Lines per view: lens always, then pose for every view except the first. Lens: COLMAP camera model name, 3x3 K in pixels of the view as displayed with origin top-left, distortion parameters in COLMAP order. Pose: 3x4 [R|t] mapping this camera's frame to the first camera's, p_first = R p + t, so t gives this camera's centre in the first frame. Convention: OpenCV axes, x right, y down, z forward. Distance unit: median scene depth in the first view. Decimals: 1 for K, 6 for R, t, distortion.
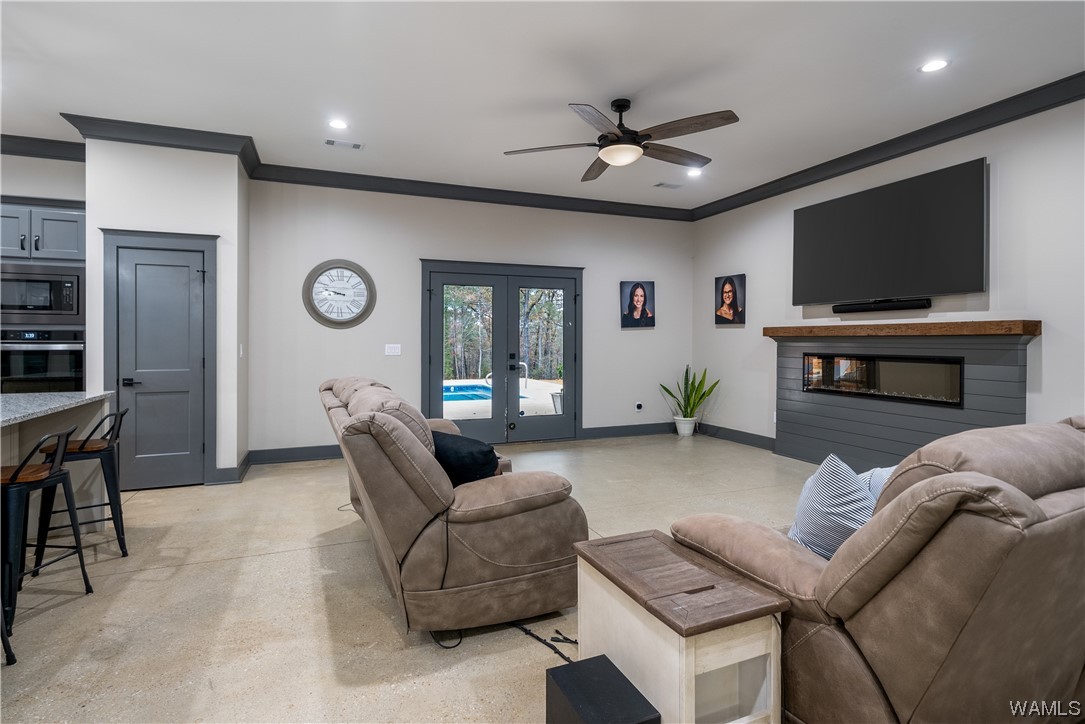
lens RADIAL K [[544.1, 0, 538.6], [0, 544.1, 340.6], [0, 0, 1]] dist [0.004083, -0.000911]
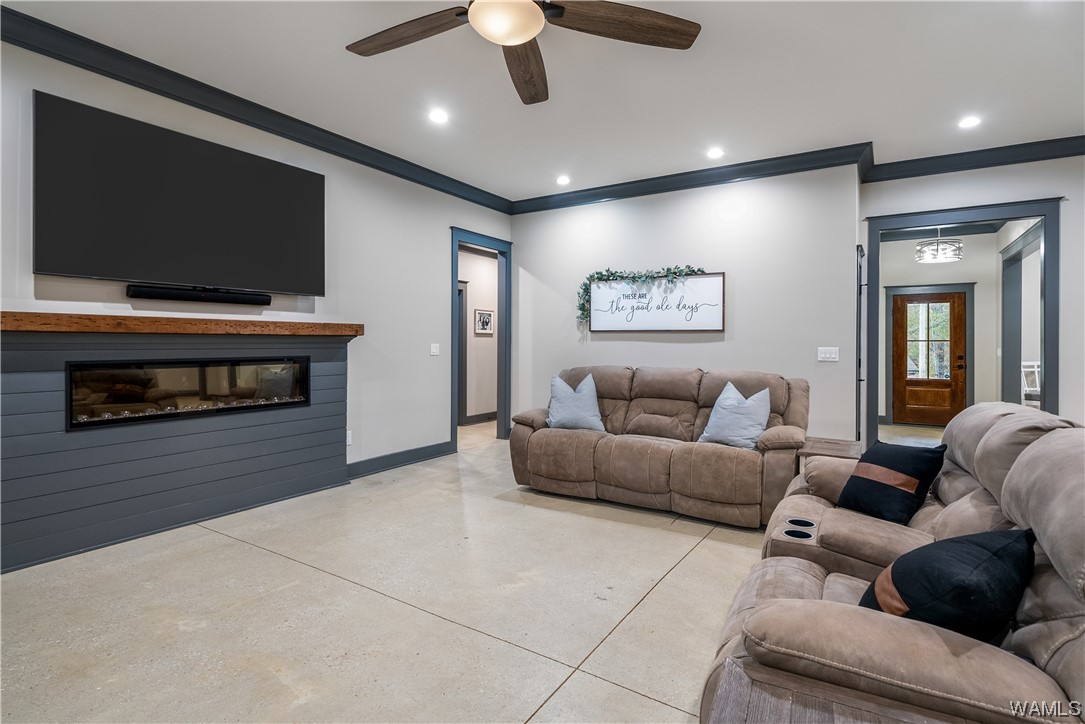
lens RADIAL K [[530.4, 0, 546.6], [0, 530.4, 343.4], [0, 0, 1]] dist [0.001491, -0.001160]
pose [[-0.588425, -0.006567, 0.808525, -0.289825], [-0.004688, 0.999978, 0.004710, -0.001392], [-0.808538, -0.001019, -0.588443, 1.124167]]
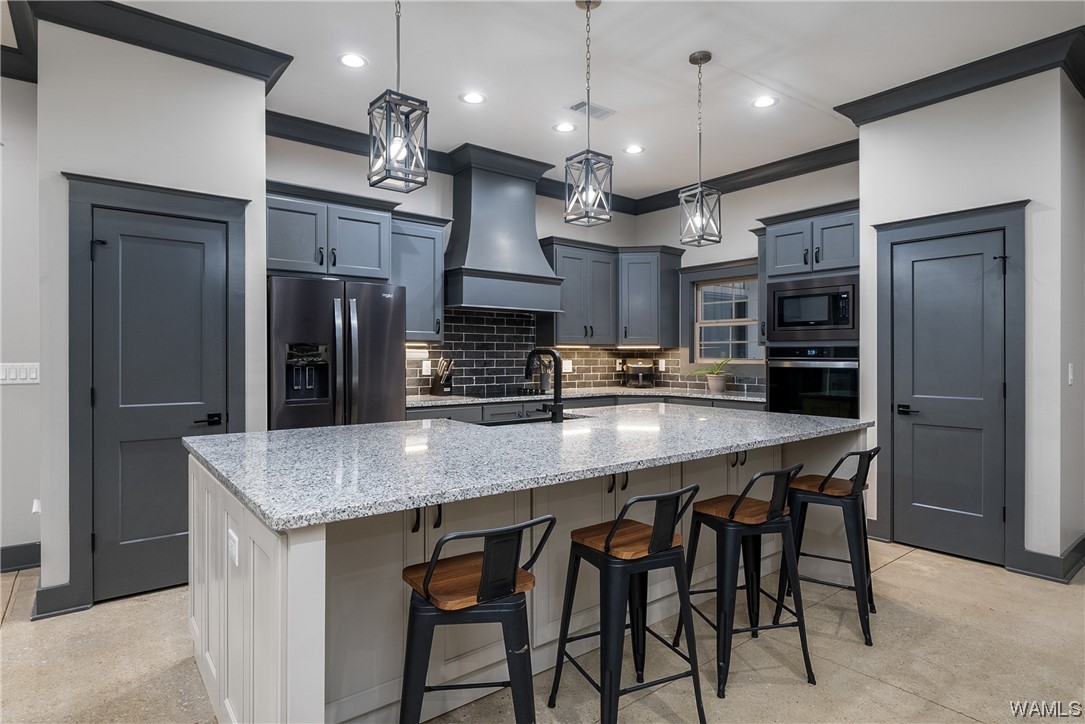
lens RADIAL K [[583.3, 0, 537.7], [0, 583.3, 354.8], [0, 0, 1]] dist [-0.008856, 0.002327]
pose [[0.289928, -0.004638, -0.957037, -0.083879], [-0.001943, 0.999983, -0.005435, 0.001155], [0.957047, 0.003435, 0.289914, 0.224582]]
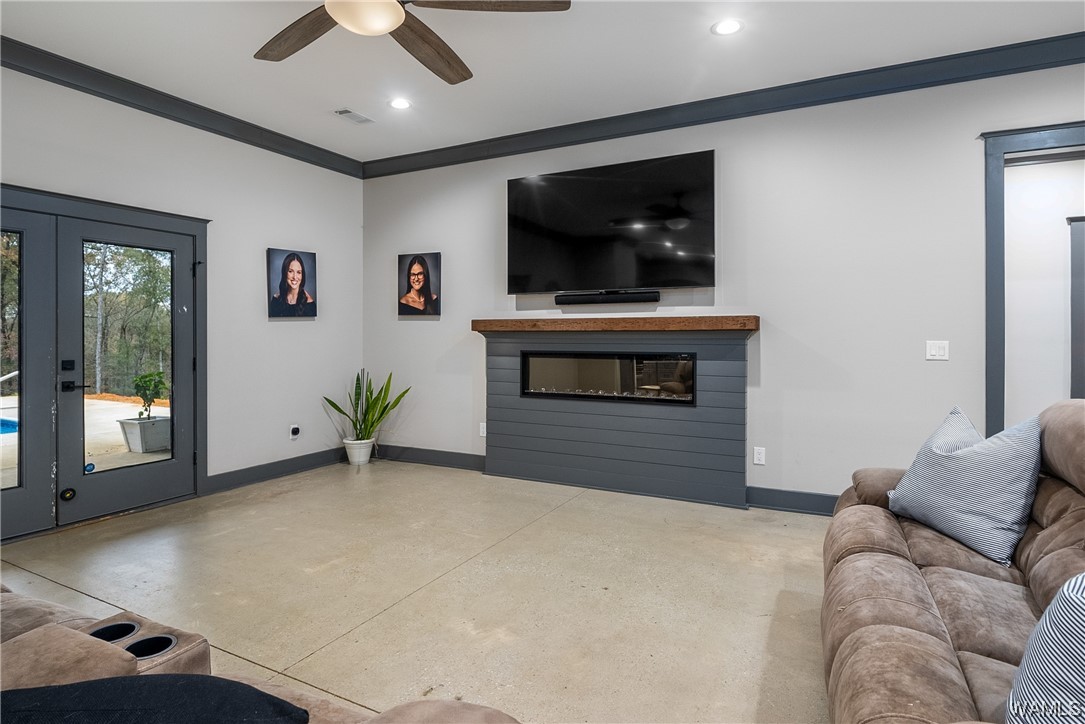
lens RADIAL K [[583.3, 0, 540.0], [0, 583.3, 337.9], [0, 0, 1]] dist [-0.008856, 0.002327]
pose [[0.758175, -0.002377, 0.652047, -0.096601], [0.000765, 0.999996, 0.002756, 0.000109], [-0.652051, -0.001591, 0.758173, 0.360341]]
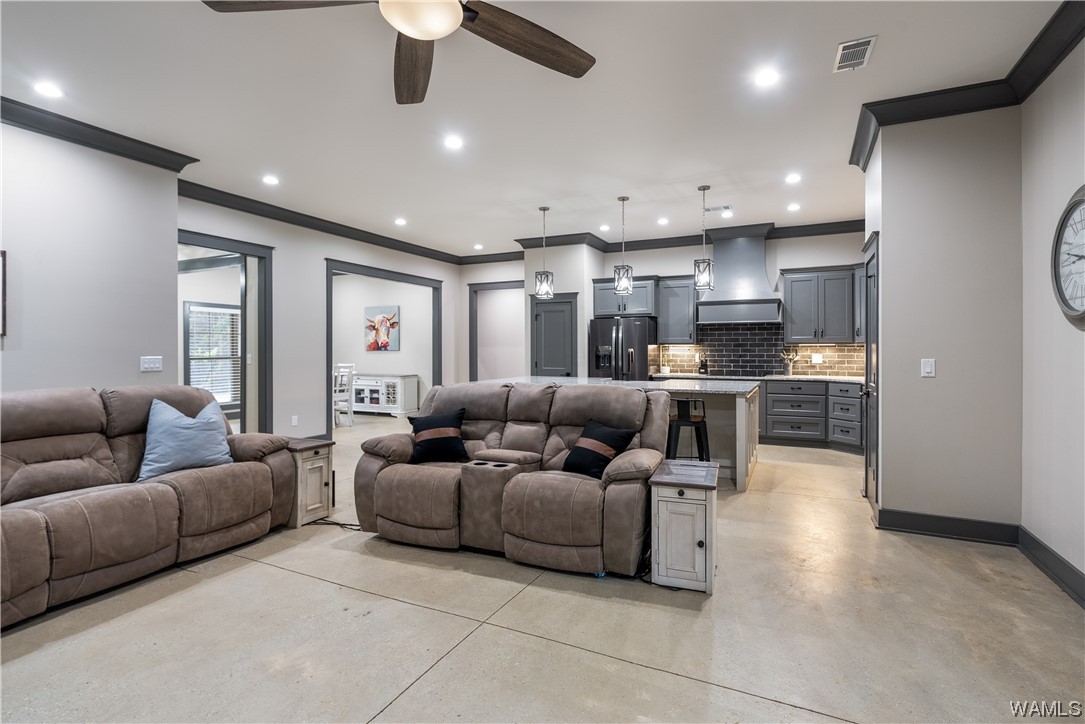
lens RADIAL K [[530.4, 0, 548.3], [0, 530.4, 350.7], [0, 0, 1]] dist [0.001491, -0.001160]
pose [[-0.730954, -0.001016, -0.682426, 0.363690], [-0.002585, 0.999996, 0.001280, -0.005222], [0.682422, 0.002700, -0.730954, 1.279609]]
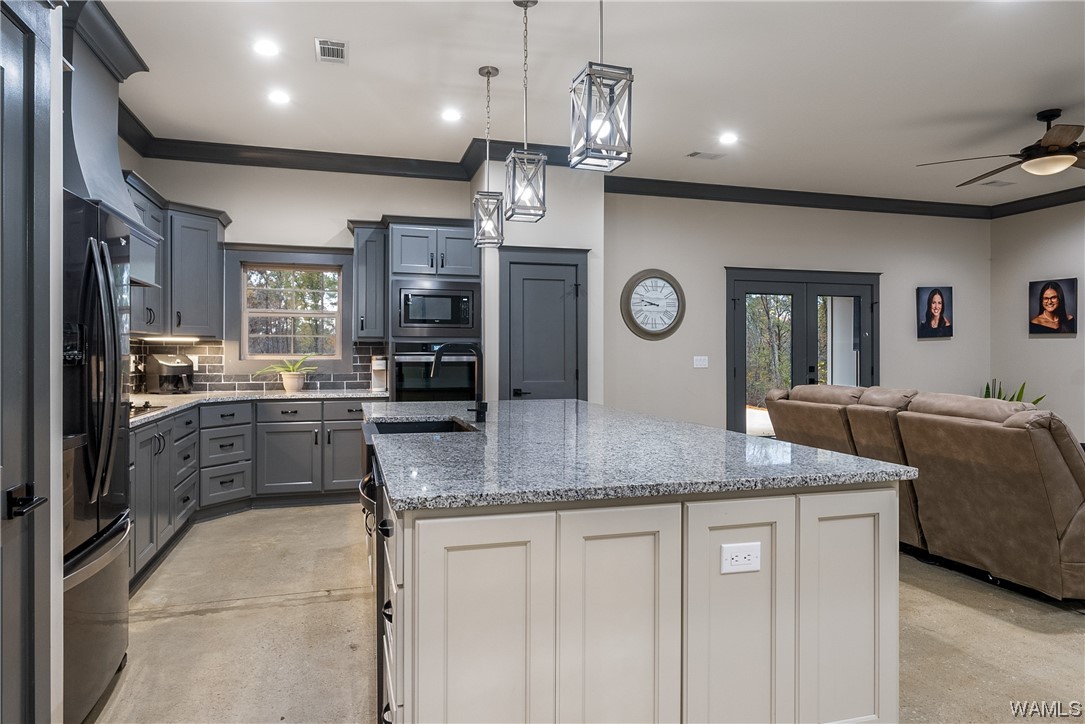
lens RADIAL K [[664.4, 0, 540.3], [0, 664.4, 351.9], [0, 0, 1]] dist [-0.003678, 0.000588]
pose [[0.995838, -0.001756, -0.091119, -0.575130], [0.001521, 0.999995, -0.002654, 0.001876], [0.091123, 0.002504, 0.995836, -0.249747]]
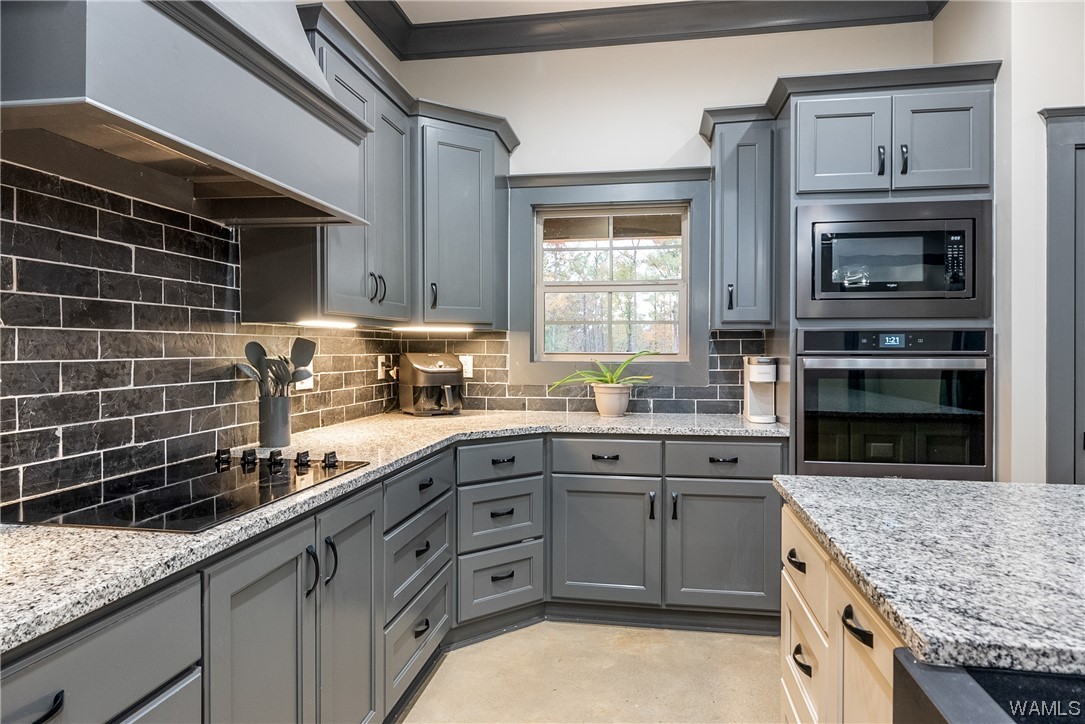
lens RADIAL K [[664.4, 0, 541.9], [0, 664.4, 354.8], [0, 0, 1]] dist [-0.003678, 0.000588]
pose [[0.854205, 0.002380, -0.519930, -0.830944], [0.001907, 0.999968, 0.007710, -0.001513], [0.519932, -0.007578, 0.854174, 0.274733]]
